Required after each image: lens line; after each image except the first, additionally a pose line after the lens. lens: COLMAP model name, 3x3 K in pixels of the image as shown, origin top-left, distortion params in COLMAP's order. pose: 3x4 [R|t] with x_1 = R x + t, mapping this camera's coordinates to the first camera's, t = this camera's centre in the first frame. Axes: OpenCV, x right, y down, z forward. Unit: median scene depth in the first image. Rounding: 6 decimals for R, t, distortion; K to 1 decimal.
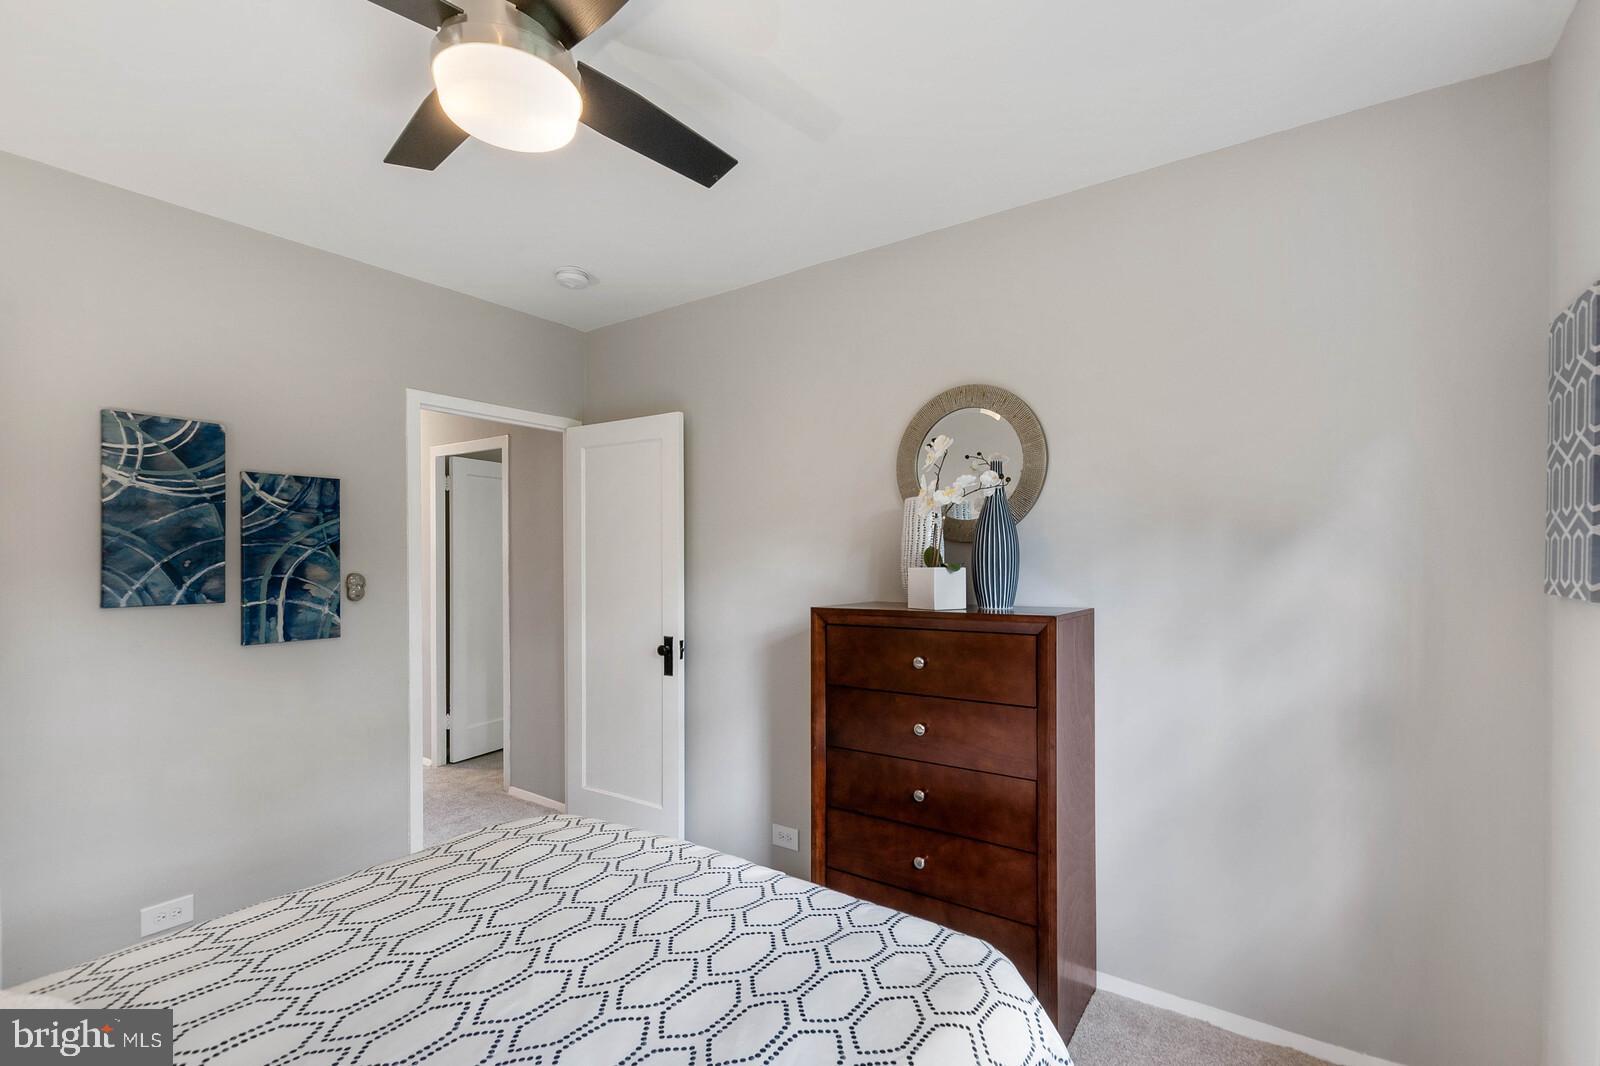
lens RADIAL K [[698.2, 0, 808.2], [0, 698.2, 558.7], [0, 0, 1]] dist [0.002443, -0.002048]
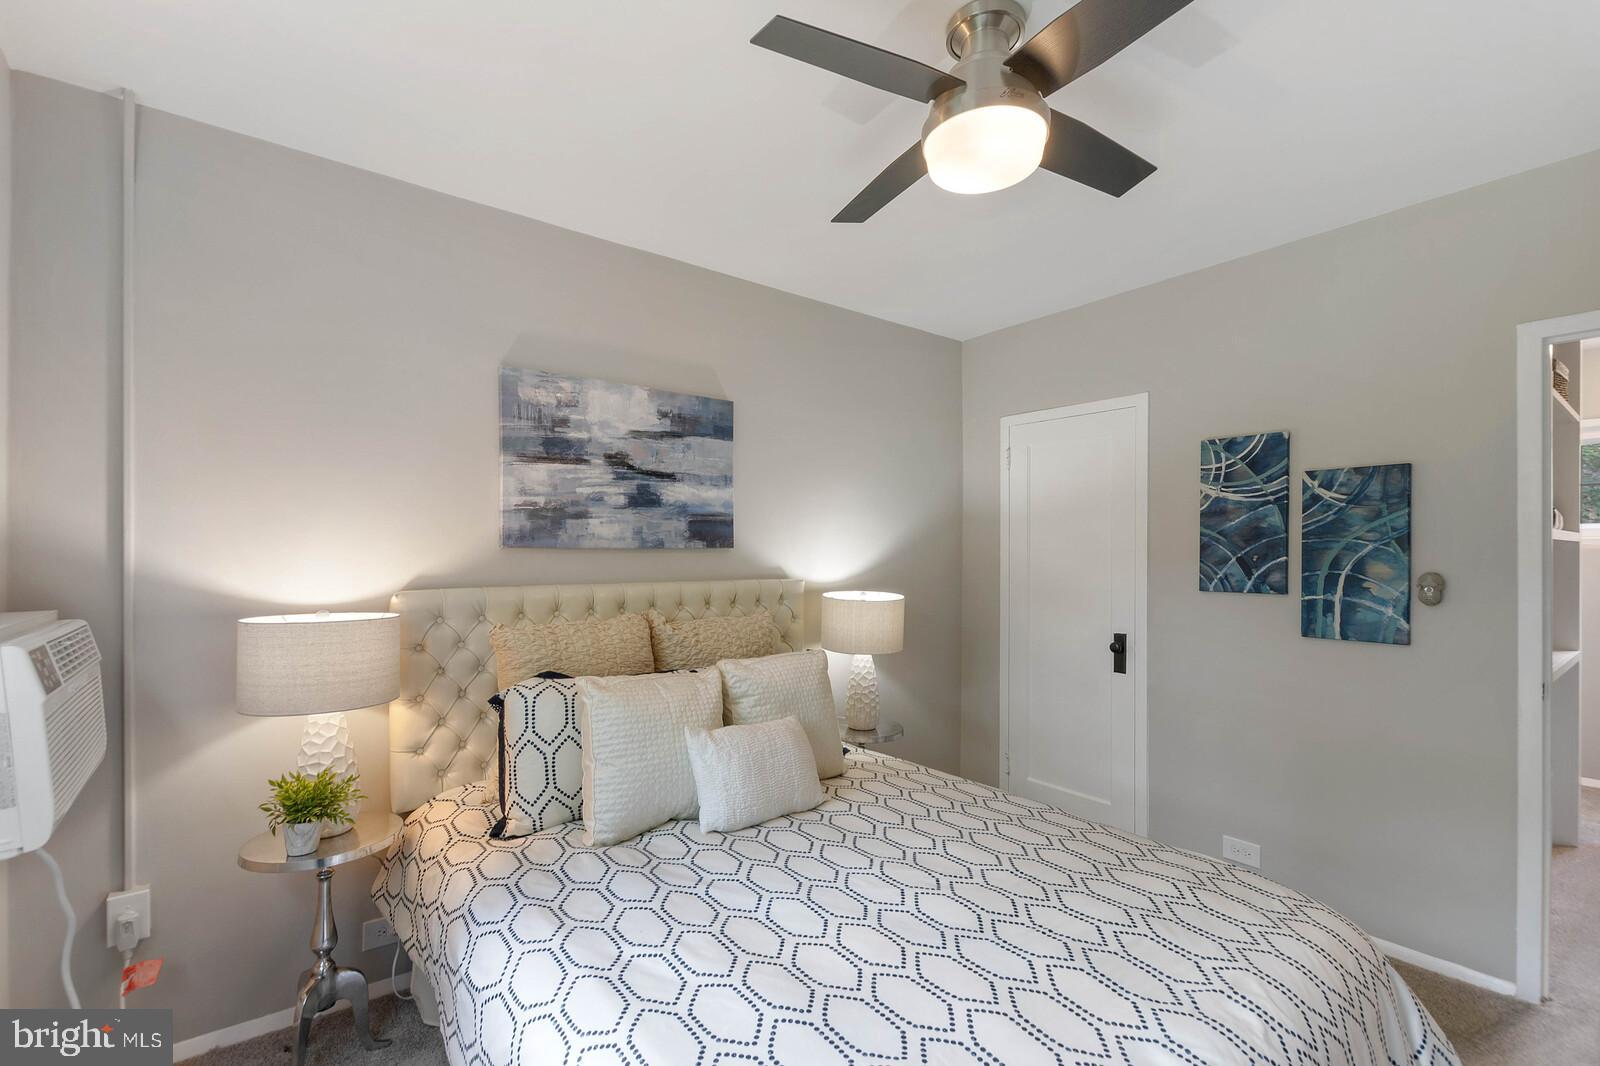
lens RADIAL K [[698.2, 0, 806.6], [0, 698.2, 545.0], [0, 0, 1]] dist [0.002443, -0.002048]
pose [[-0.293701, -0.008176, -0.955862, 0.424283], [-0.004539, 0.999964, -0.007158, -0.003124], [0.955887, 0.002237, -0.293728, 0.604221]]
